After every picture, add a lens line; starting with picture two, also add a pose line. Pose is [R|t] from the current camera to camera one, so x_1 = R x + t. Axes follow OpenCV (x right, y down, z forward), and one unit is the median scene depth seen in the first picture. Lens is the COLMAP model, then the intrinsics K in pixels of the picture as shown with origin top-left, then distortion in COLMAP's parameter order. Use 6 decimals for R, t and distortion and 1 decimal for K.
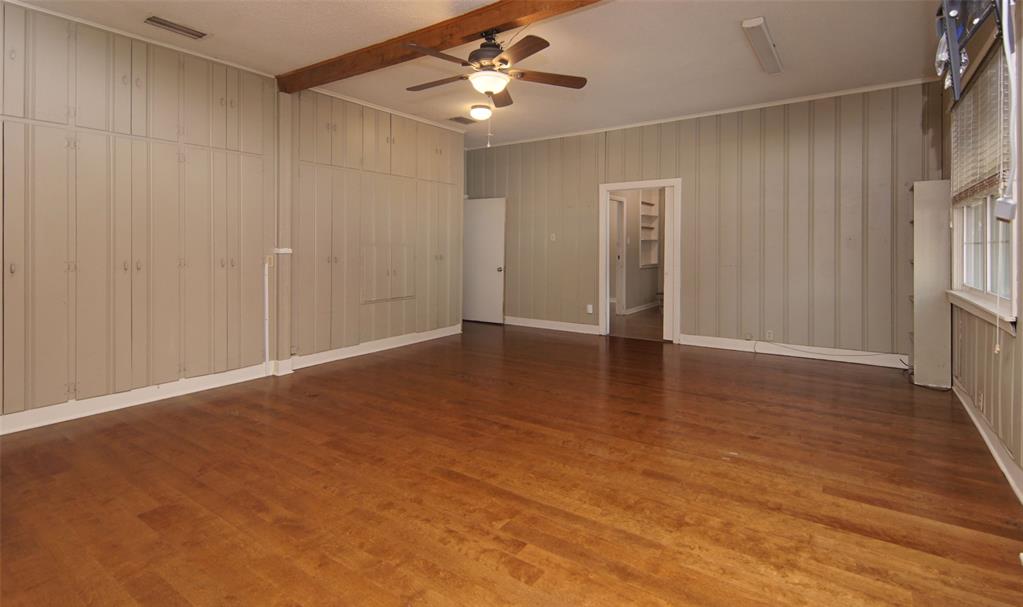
lens RADIAL K [[501.5, 0, 511.5], [0, 501.5, 303.5], [0, 0, 1]] dist [0.024502, 0.000047]
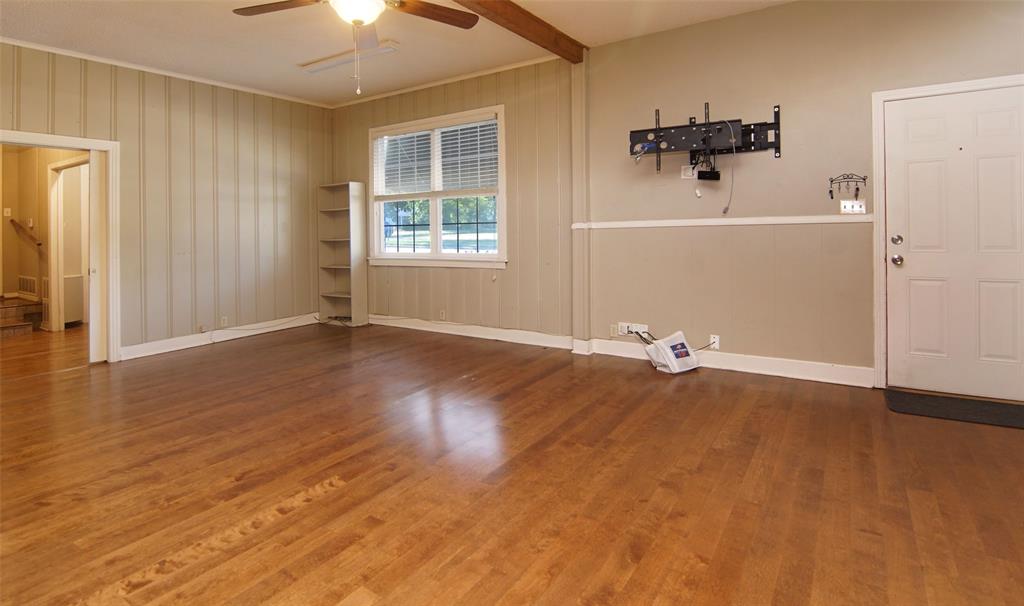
lens RADIAL K [[502.7, 0, 512.0], [0, 502.7, 303.0], [0, 0, 1]] dist [-0.000662, -0.000041]
pose [[-0.035664, -0.147175, 0.988467, -0.849769], [0.129824, 0.980033, 0.150604, -0.085556], [-0.990896, 0.133698, -0.015845, 0.823630]]
